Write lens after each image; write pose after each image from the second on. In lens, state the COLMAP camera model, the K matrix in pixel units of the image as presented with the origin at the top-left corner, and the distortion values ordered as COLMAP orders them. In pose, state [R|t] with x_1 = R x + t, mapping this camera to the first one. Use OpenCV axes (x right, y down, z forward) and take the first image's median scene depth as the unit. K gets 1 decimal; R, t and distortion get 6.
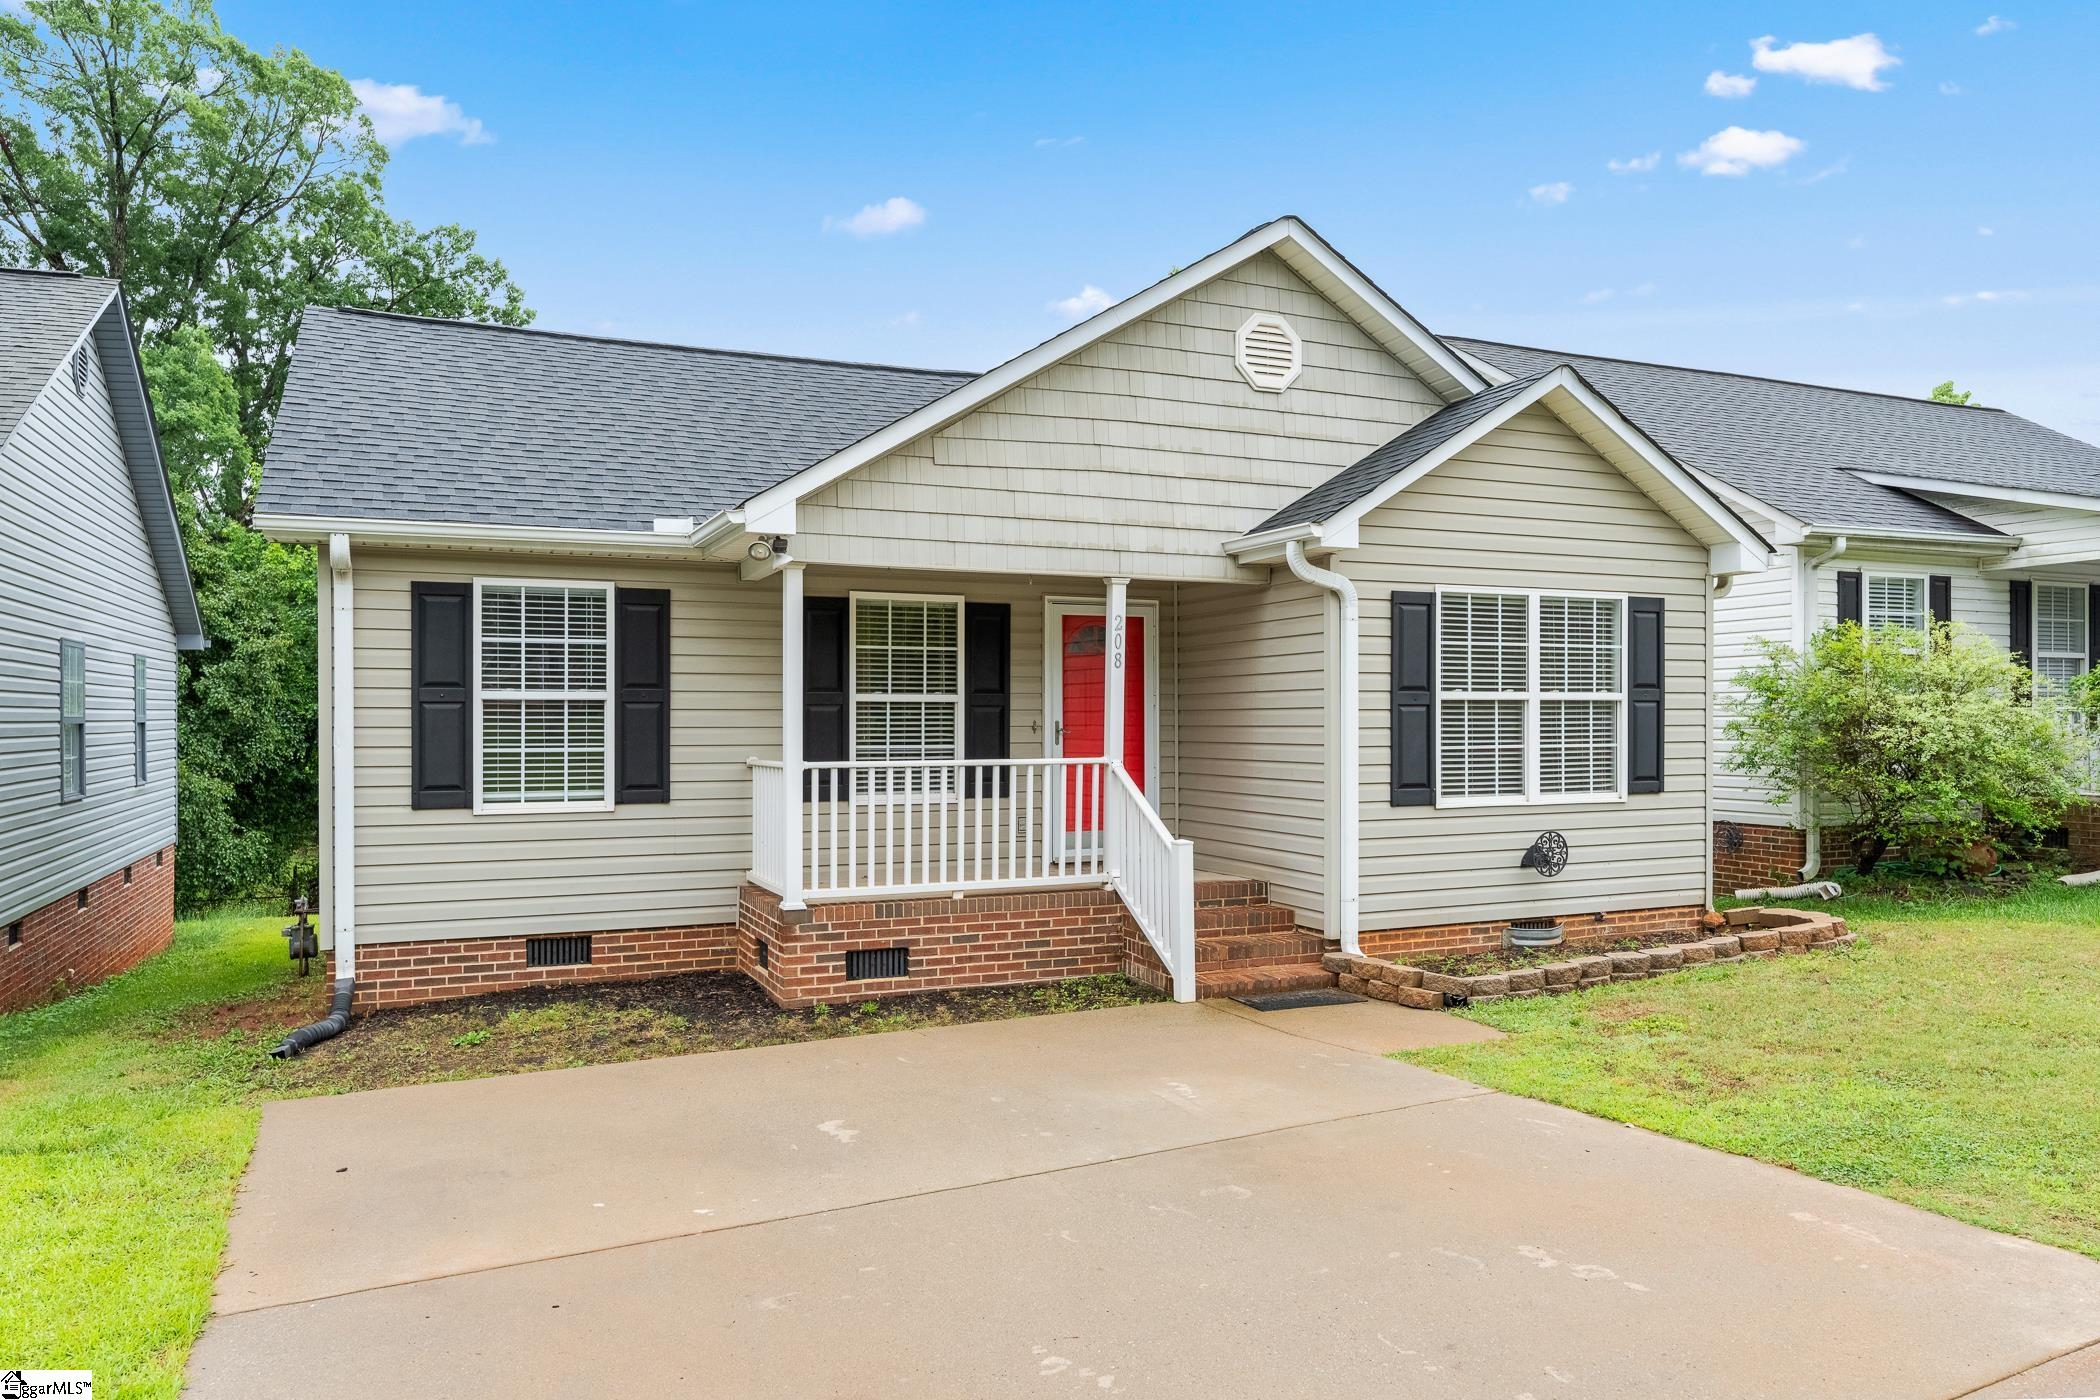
lens RADIAL K [[1405.6, 0, 1050.6], [0, 1405.6, 705.8], [0, 0, 1]] dist [-0.001933, -0.000298]
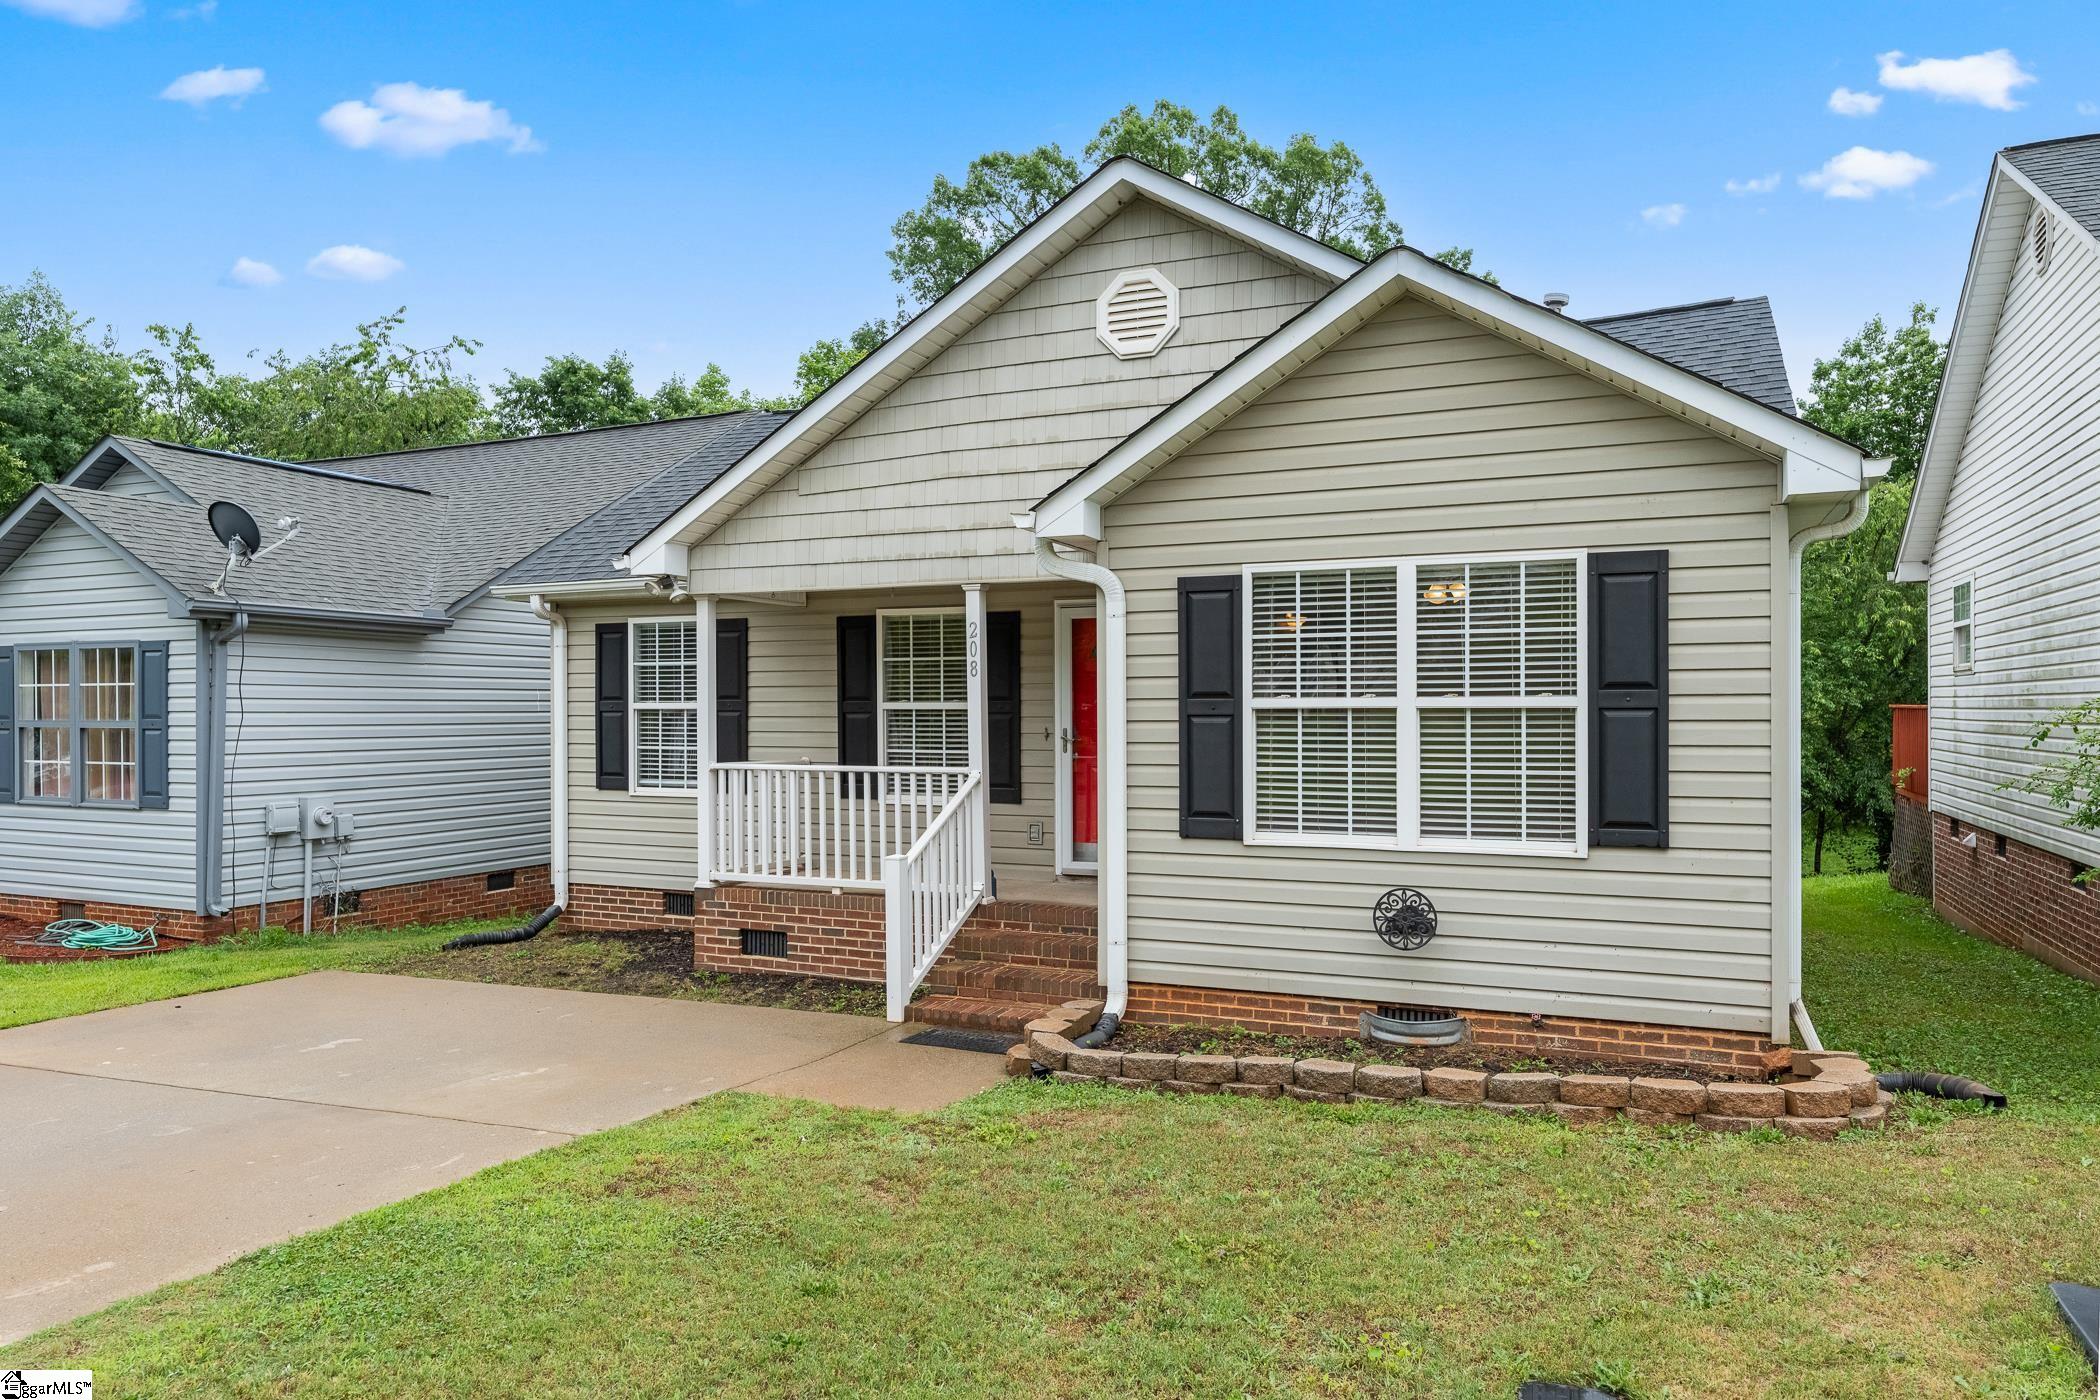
lens RADIAL K [[1361.9, 0, 1050.0], [0, 1361.9, 700.0], [0, 0, 1]] dist [0.000593, -0.001414]
pose [[0.673647, -0.004670, -0.739039, 0.784986], [0.006631, 0.999978, -0.000274, -0.009860], [0.739024, -0.004716, 0.673663, 0.402811]]
